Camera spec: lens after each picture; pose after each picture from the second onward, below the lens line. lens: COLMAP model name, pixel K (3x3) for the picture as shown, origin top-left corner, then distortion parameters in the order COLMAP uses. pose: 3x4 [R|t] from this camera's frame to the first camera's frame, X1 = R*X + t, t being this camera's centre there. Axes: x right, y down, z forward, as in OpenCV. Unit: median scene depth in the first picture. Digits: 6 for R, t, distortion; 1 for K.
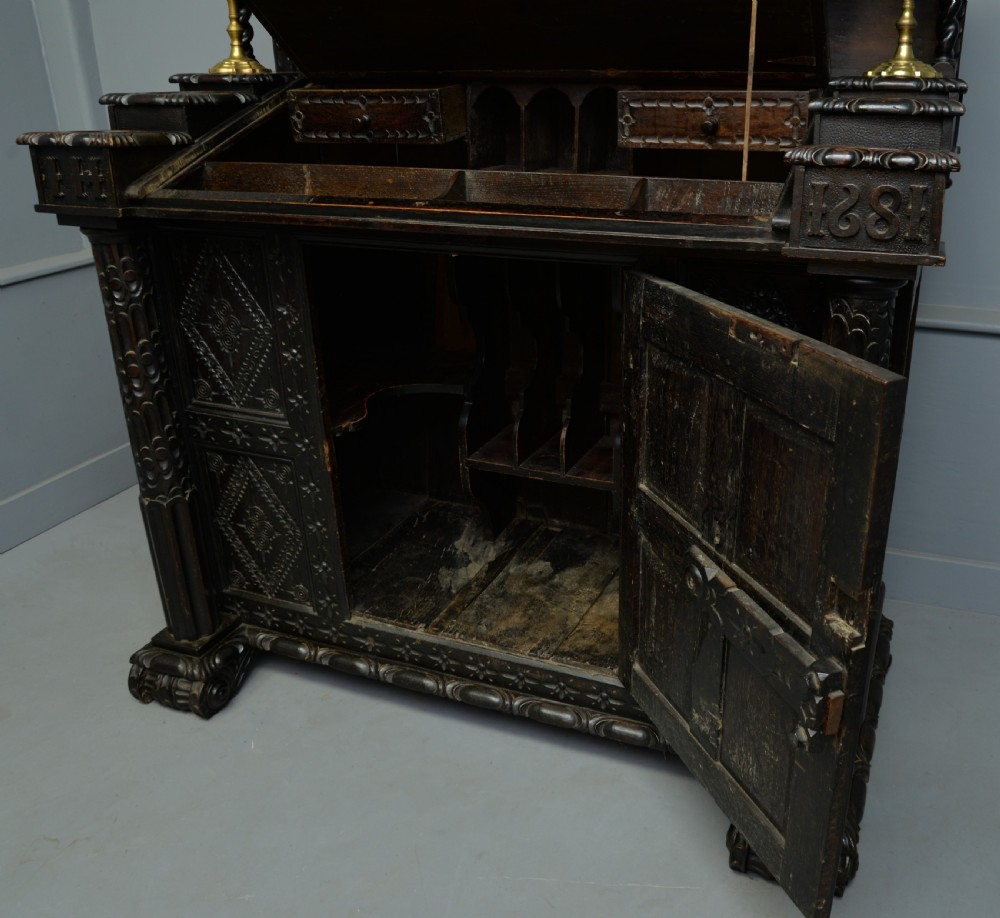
lens RADIAL K [[936.7, 0, 627.9], [0, 936.7, 465.1], [0, 0, 1]] dist [-0.093500, 0.037367]
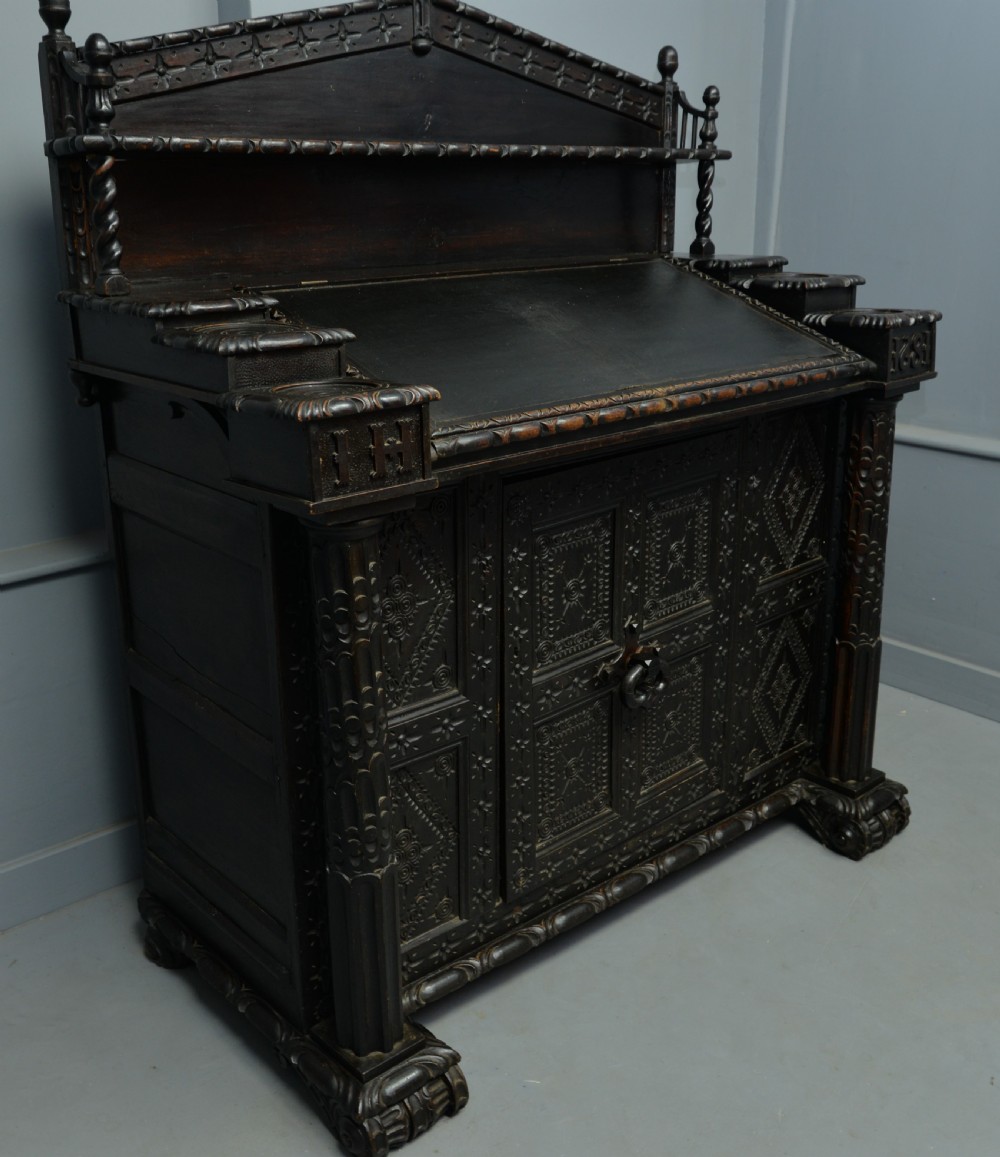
lens RADIAL K [[1174.2, 0, 463.0], [0, 1174.2, 580.9], [0, 0, 1]] dist [-0.091029, 0.025567]
pose [[0.508118, -0.292636, 0.810050, -1.203503], [0.349215, 0.929732, 0.116821, -0.268410], [-0.787315, 0.223523, 0.574606, 0.369464]]
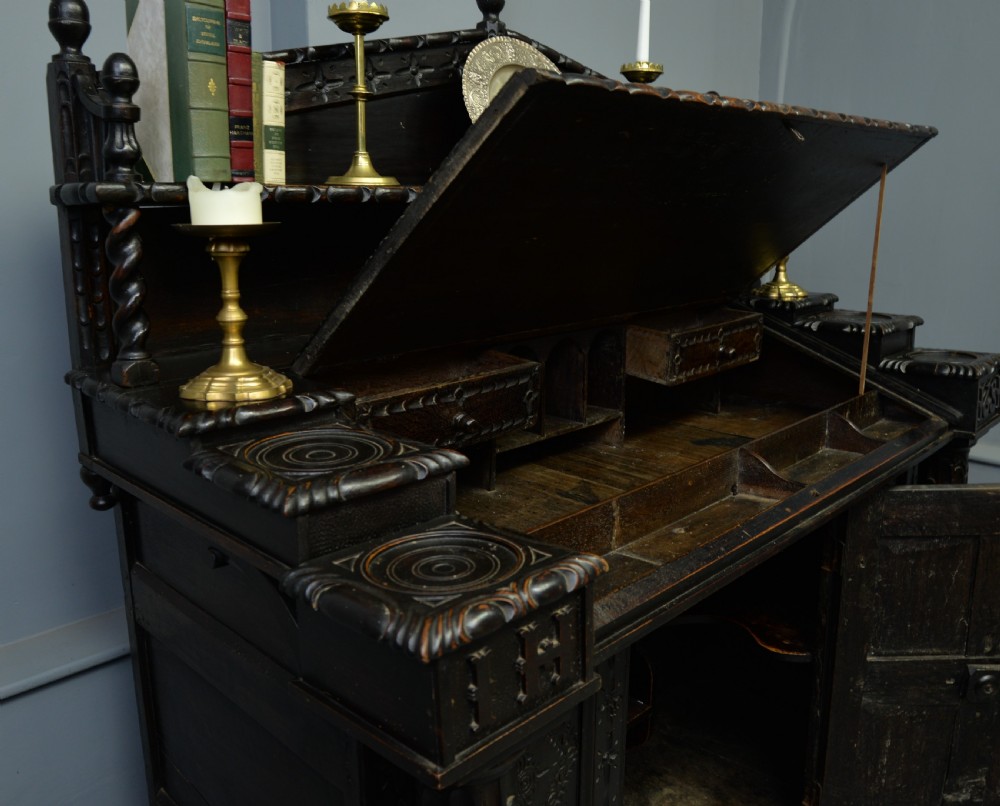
lens RADIAL K [[879.0, 0, 545.0], [0, 879.0, 378.8], [0, 0, 1]] dist [-0.081044, 0.016880]
pose [[0.403694, -0.202649, 0.892169, -0.875054], [0.354796, 0.933524, 0.051503, -0.423844], [-0.843298, 0.295746, 0.448757, 0.639811]]
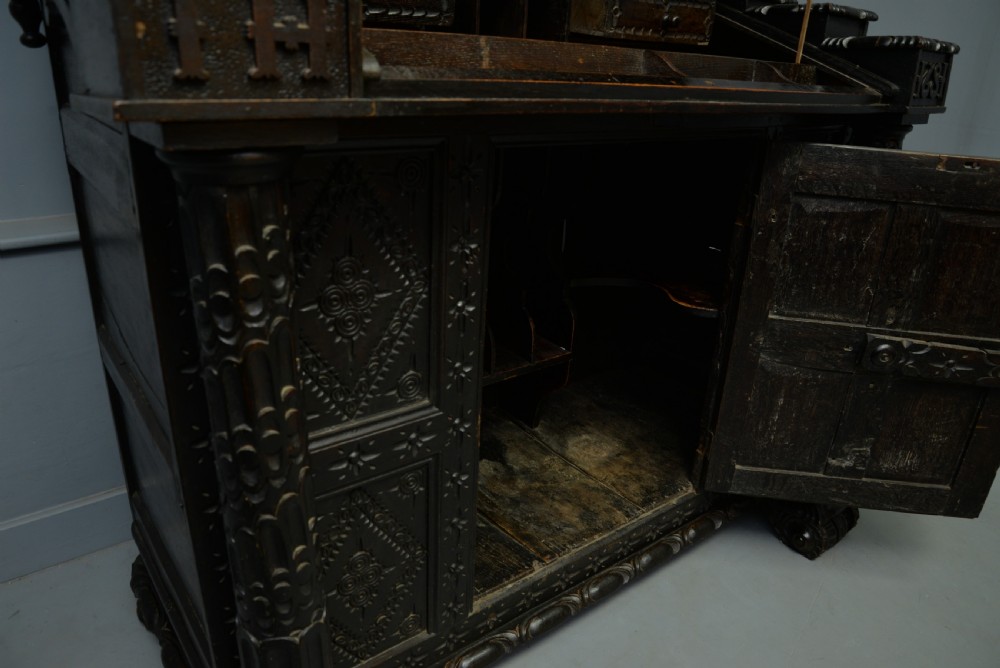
lens RADIAL K [[678.2, 0, 500.0], [0, 678.2, 334.0], [0, 0, 1]] dist [-0.101517, 0.047250]
pose [[0.540613, -0.308089, 0.782828, -0.737314], [0.286598, 0.942314, 0.172934, -0.177129], [-0.790948, 0.130867, 0.597724, 0.643887]]
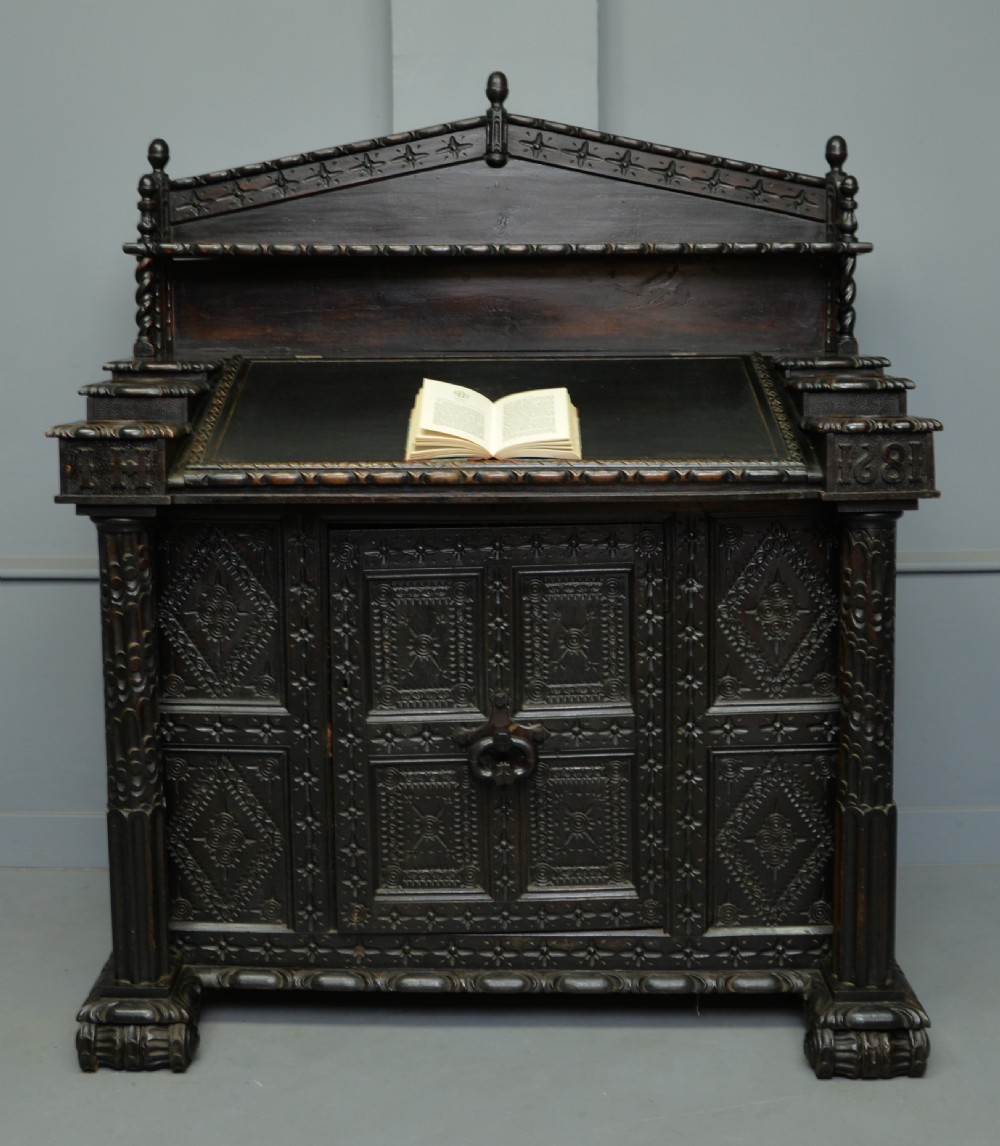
lens RADIAL K [[1555.4, 0, 488.2], [0, 1555.4, 415.5], [0, 0, 1]] dist [-0.100431, 0.043574]
pose [[0.951543, -0.042124, 0.304617, -0.646316], [0.134209, 0.948143, -0.288120, 0.156304], [-0.276683, 0.315041, 0.907852, -0.609784]]
